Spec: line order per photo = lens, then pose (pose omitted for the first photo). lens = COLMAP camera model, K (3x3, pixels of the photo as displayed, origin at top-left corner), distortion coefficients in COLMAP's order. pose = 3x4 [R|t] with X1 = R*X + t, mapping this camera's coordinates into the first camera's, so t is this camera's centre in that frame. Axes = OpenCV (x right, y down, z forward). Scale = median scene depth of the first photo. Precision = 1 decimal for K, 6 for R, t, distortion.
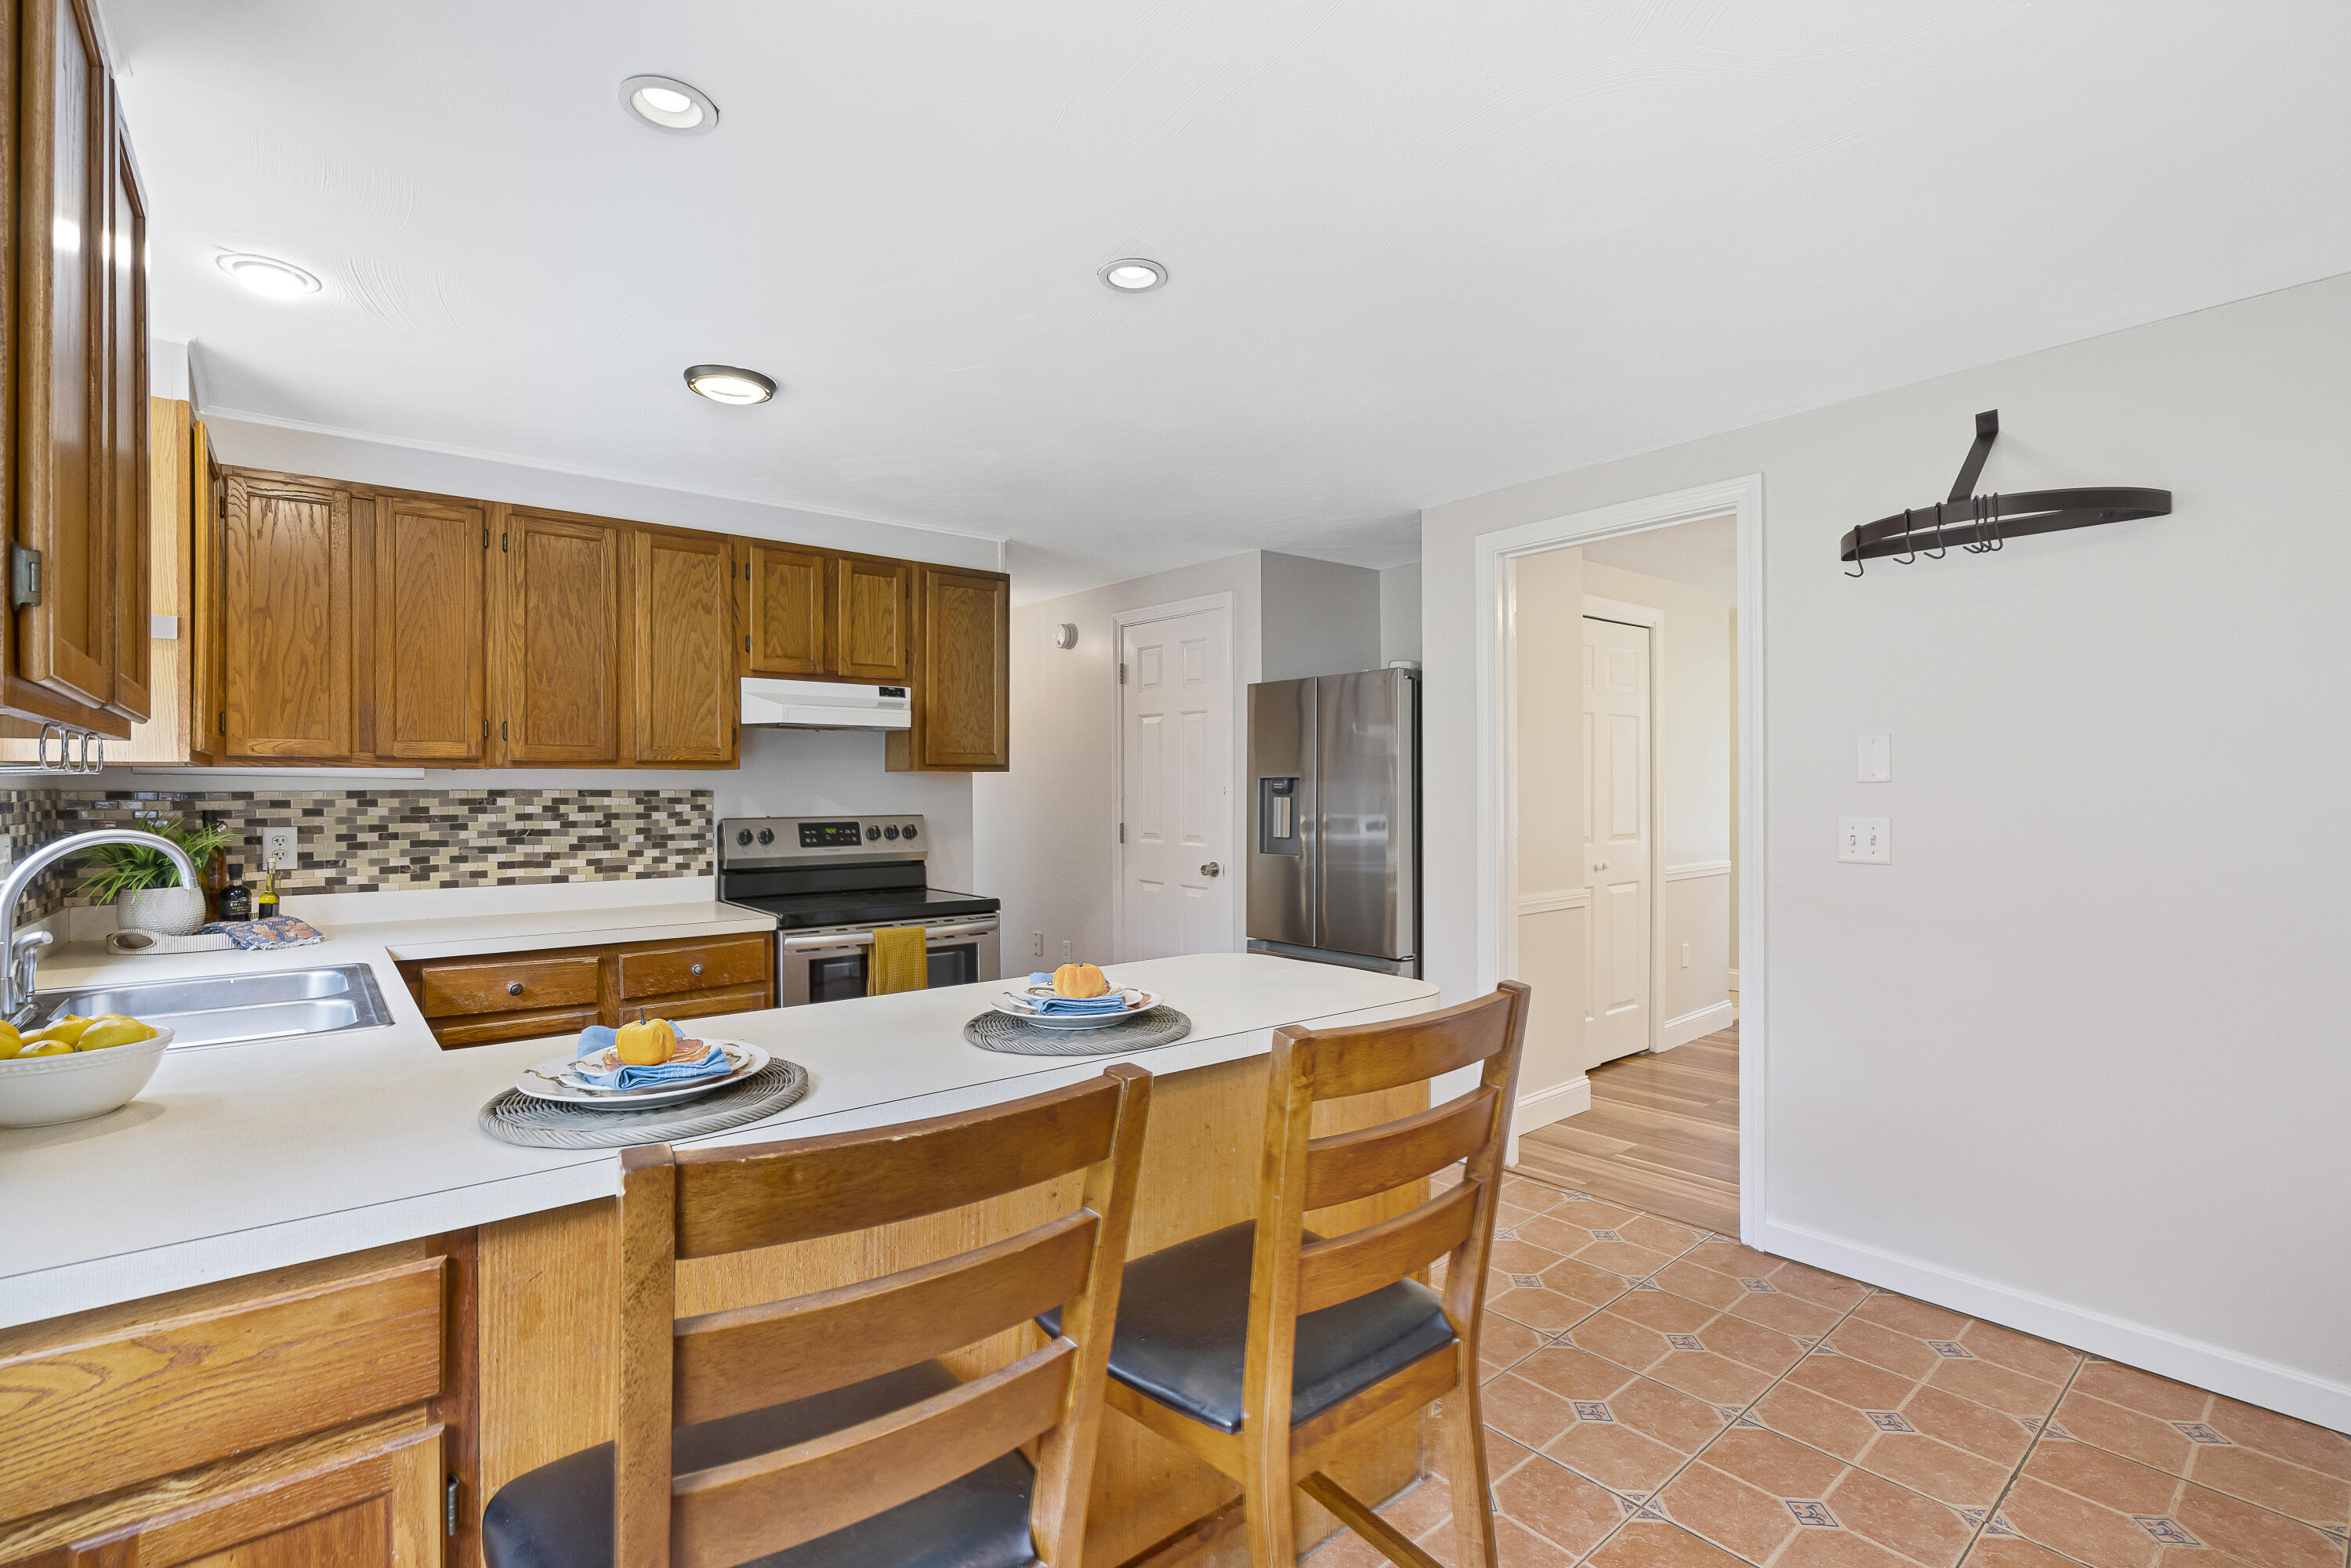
lens RADIAL K [[1045.6, 0, 1177.8], [0, 1045.6, 801.5], [0, 0, 1]] dist [-0.009972, 0.003278]
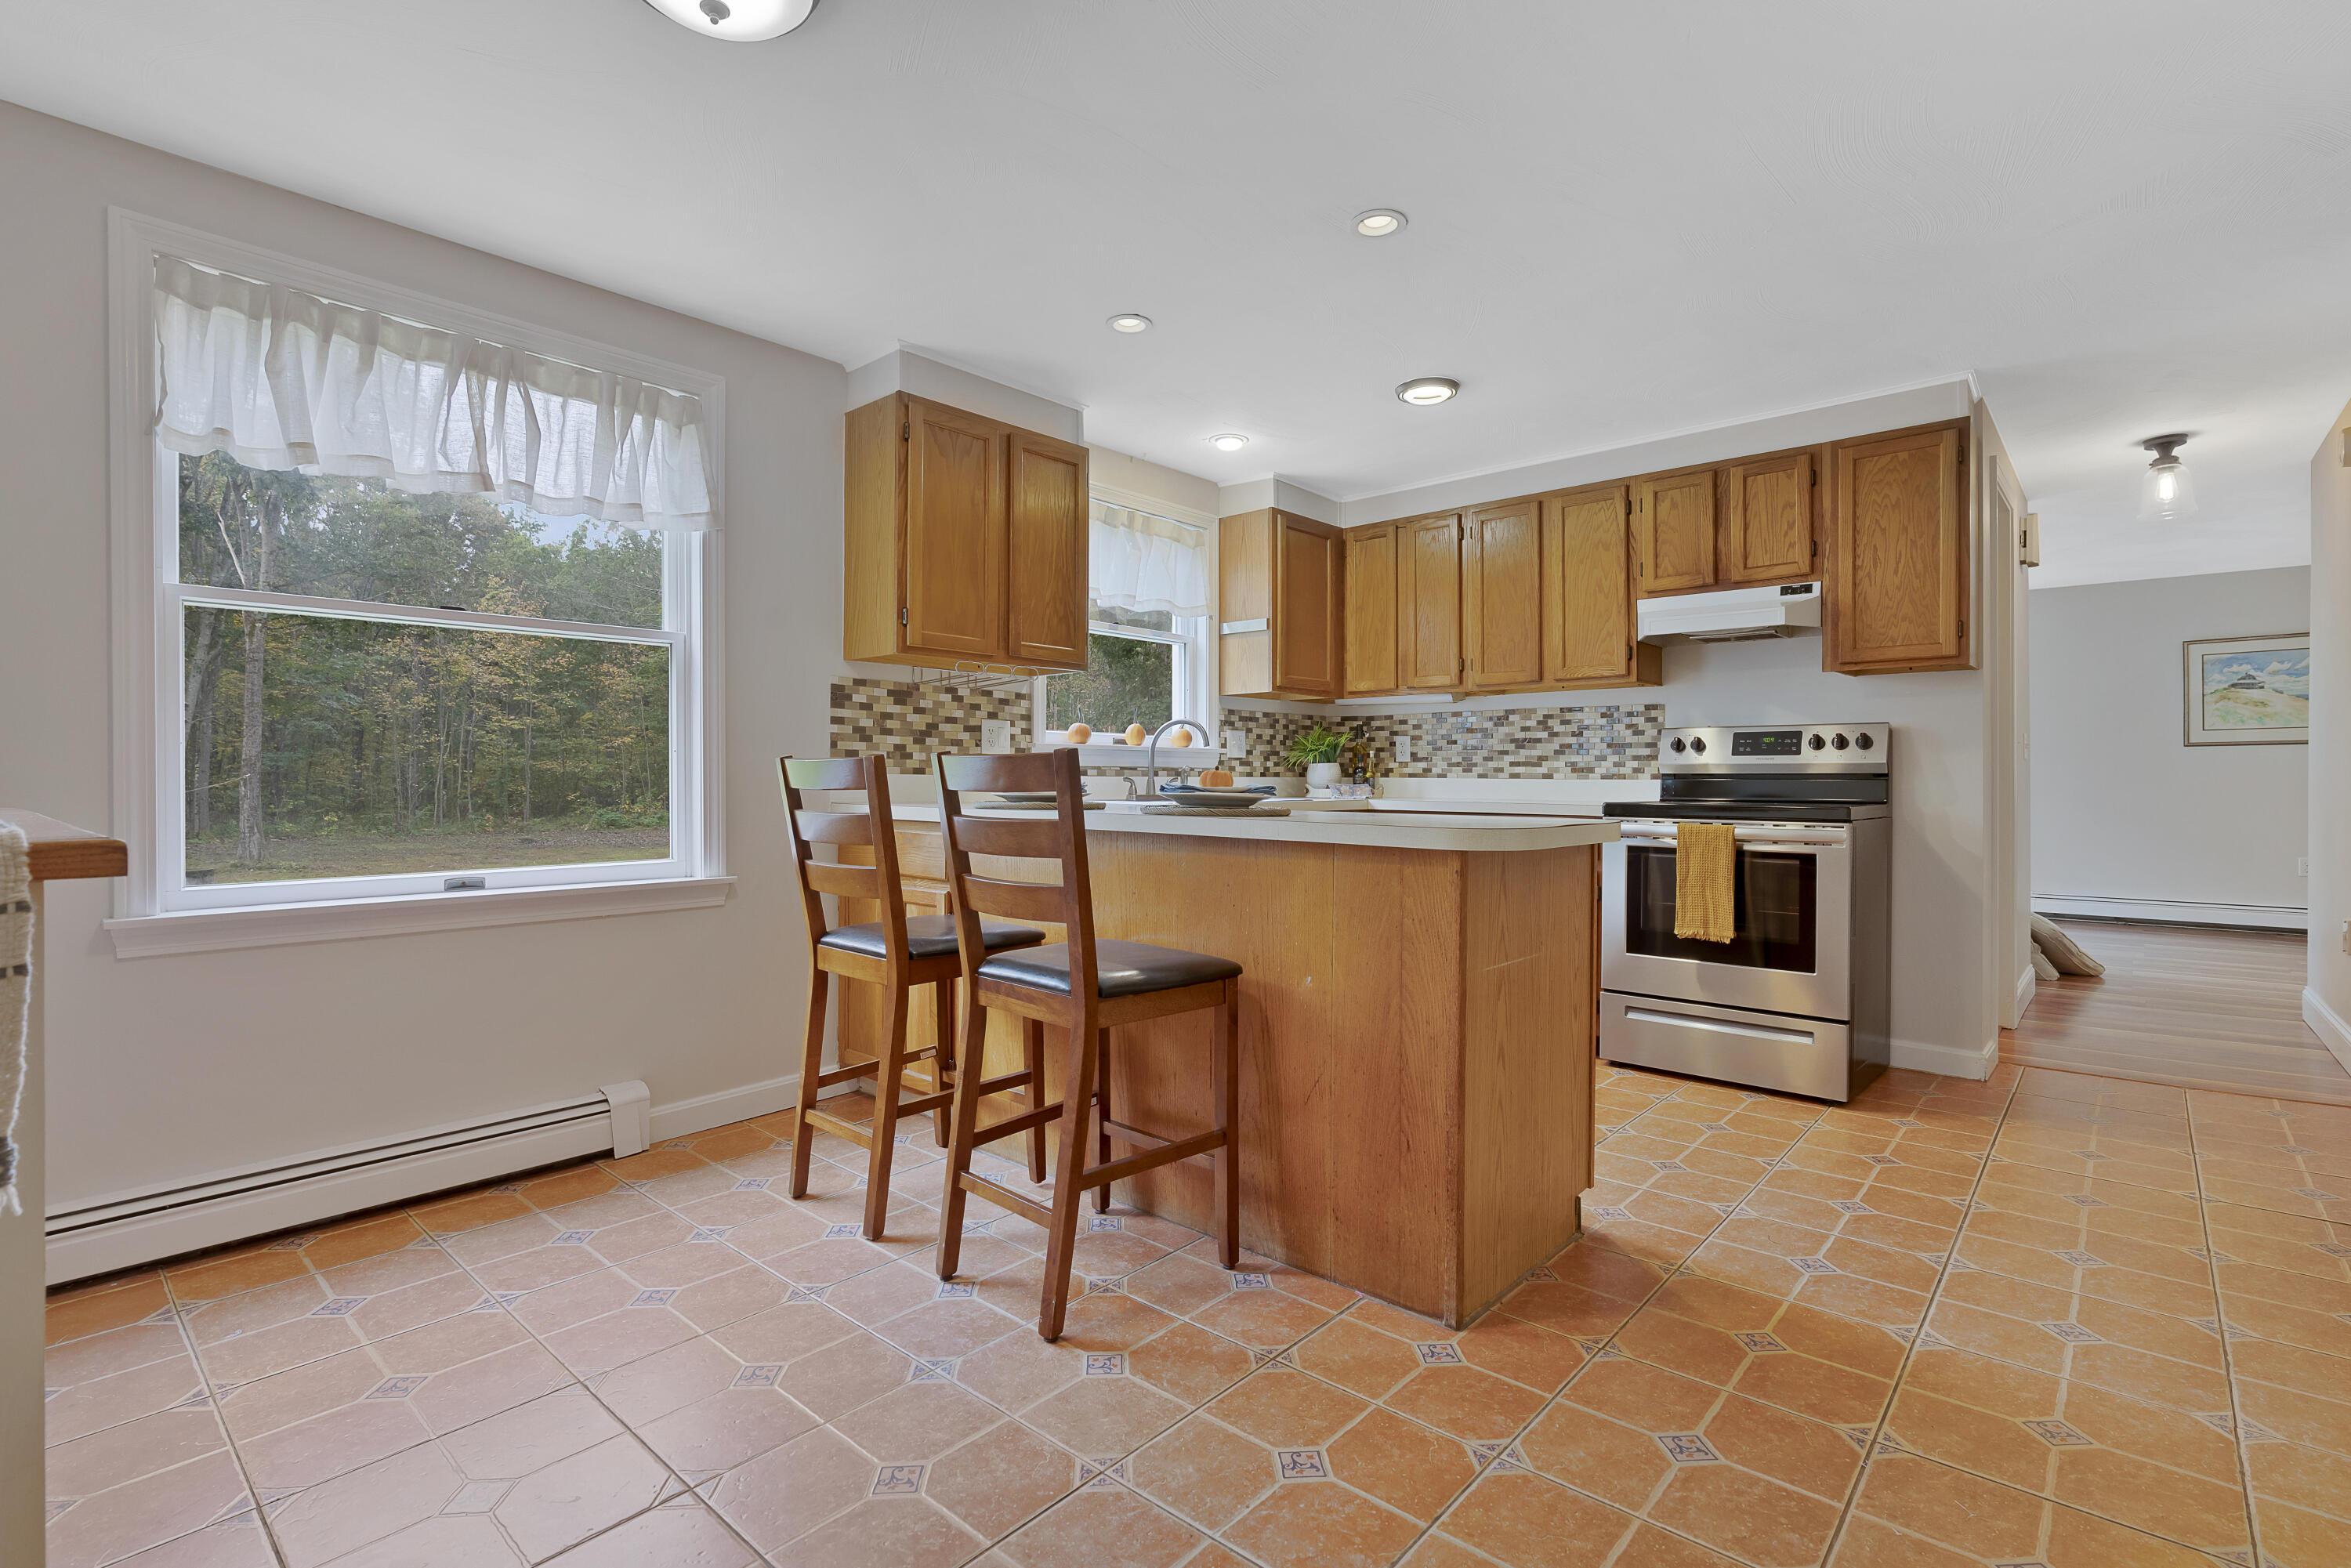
lens RADIAL K [[1104.1, 0, 1181.1], [0, 1104.1, 769.8], [0, 0, 1]] dist [0.001836, 0.000518]
pose [[0.150961, -0.000257, -0.988540, 0.689726], [-0.011778, 0.999929, -0.002059, 0.072965], [0.988470, 0.011953, 0.150948, 0.329617]]
